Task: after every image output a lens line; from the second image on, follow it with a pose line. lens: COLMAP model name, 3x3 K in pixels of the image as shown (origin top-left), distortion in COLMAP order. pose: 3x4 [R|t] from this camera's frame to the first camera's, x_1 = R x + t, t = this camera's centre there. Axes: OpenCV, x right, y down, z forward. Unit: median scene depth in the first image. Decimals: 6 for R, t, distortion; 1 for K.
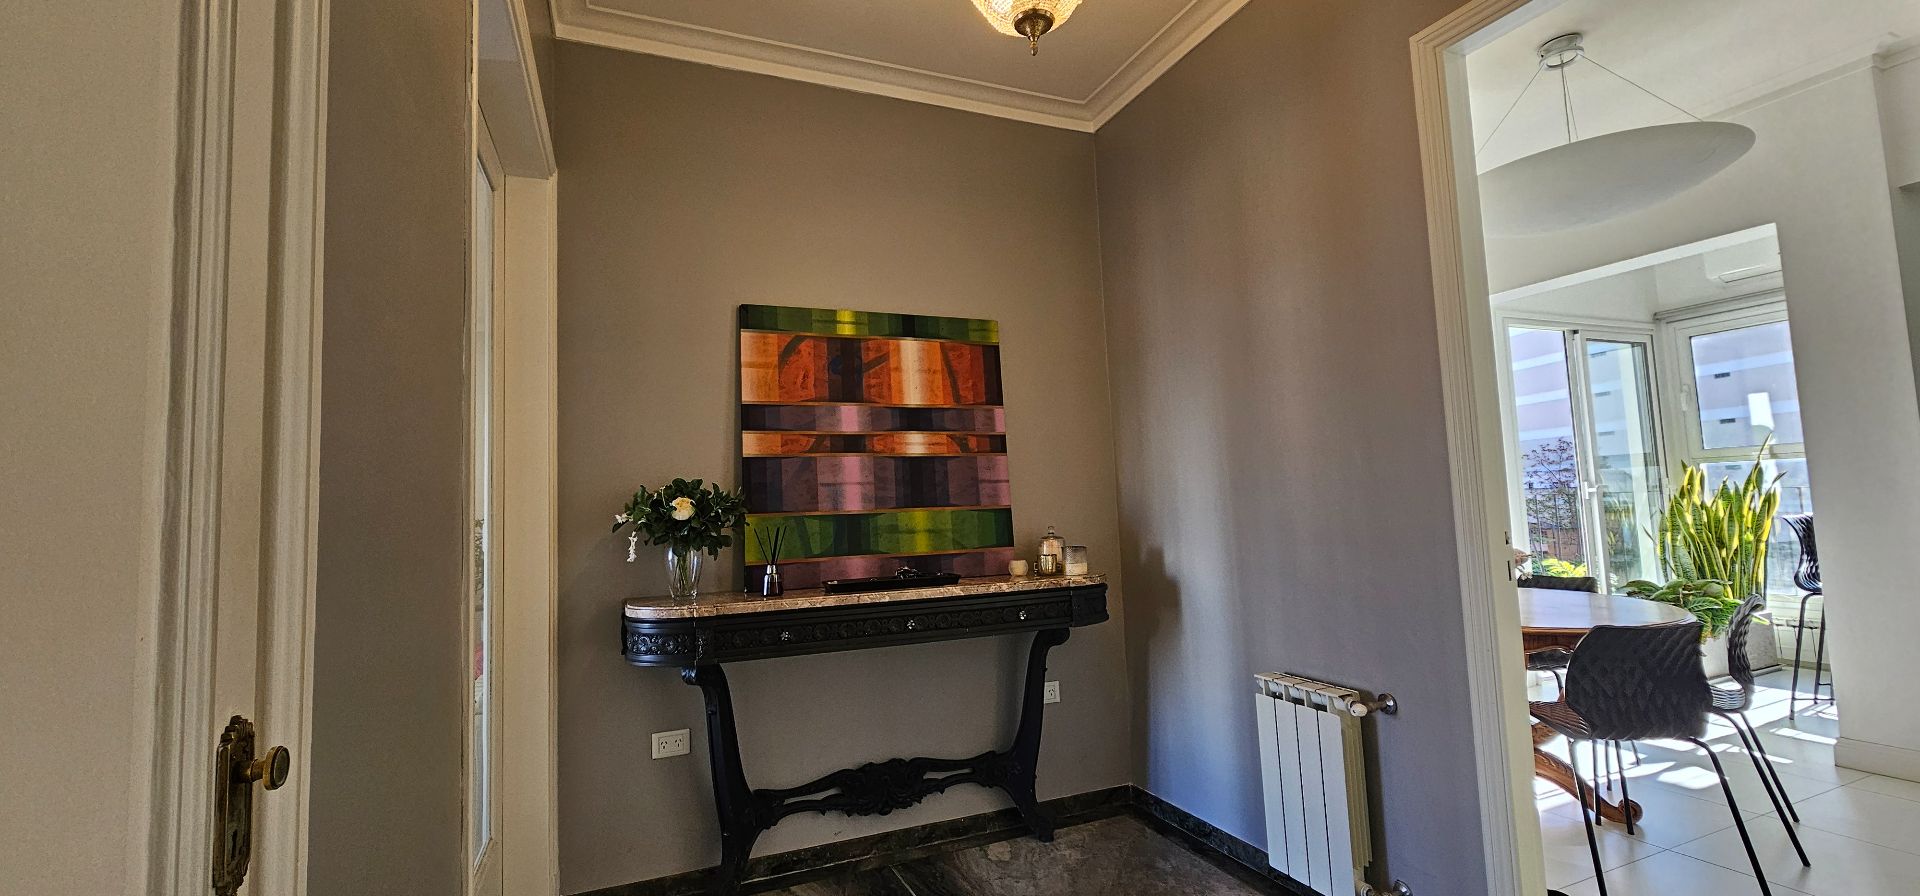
lens RADIAL K [[775.3, 0, 962.4], [0, 775.3, 444.0], [0, 0, 1]] dist [-0.004153, 0.000507]
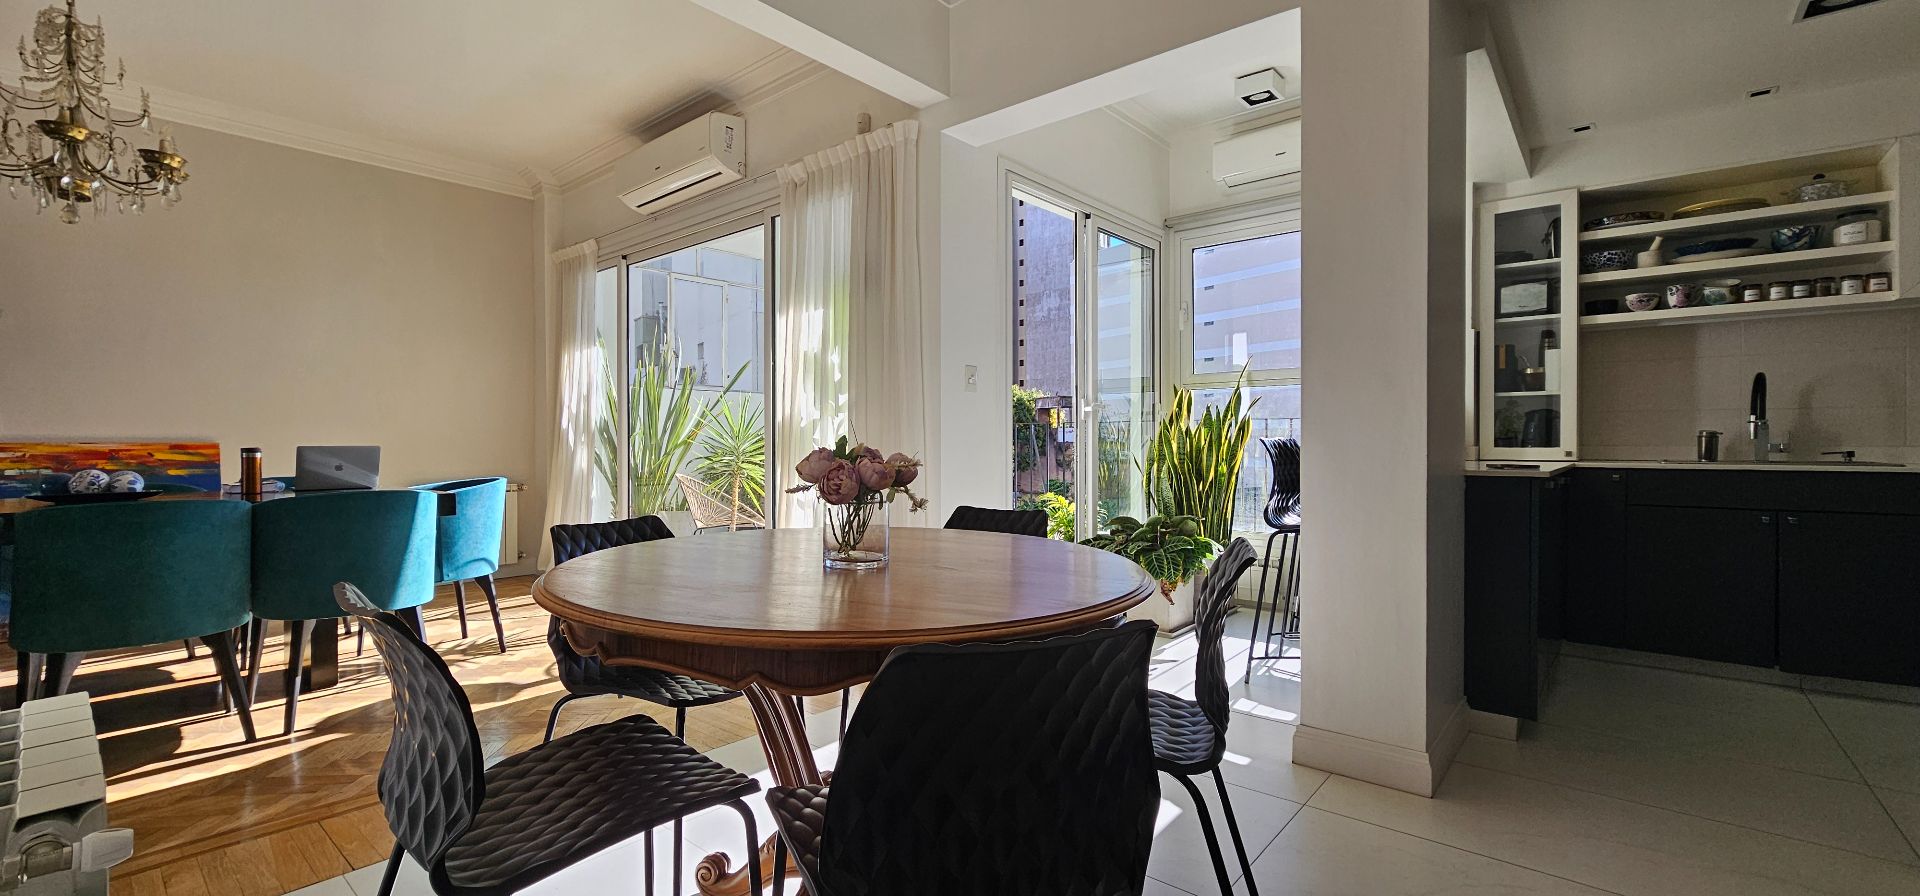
lens RADIAL K [[775.3, 0, 962.8], [0, 775.3, 443.0], [0, 0, 1]] dist [-0.004153, 0.000507]
pose [[0.886215, 0.039026, 0.461628, 0.324817], [-0.071487, 0.996031, 0.053034, 0.063155], [-0.457726, -0.080000, 0.885487, 0.335258]]
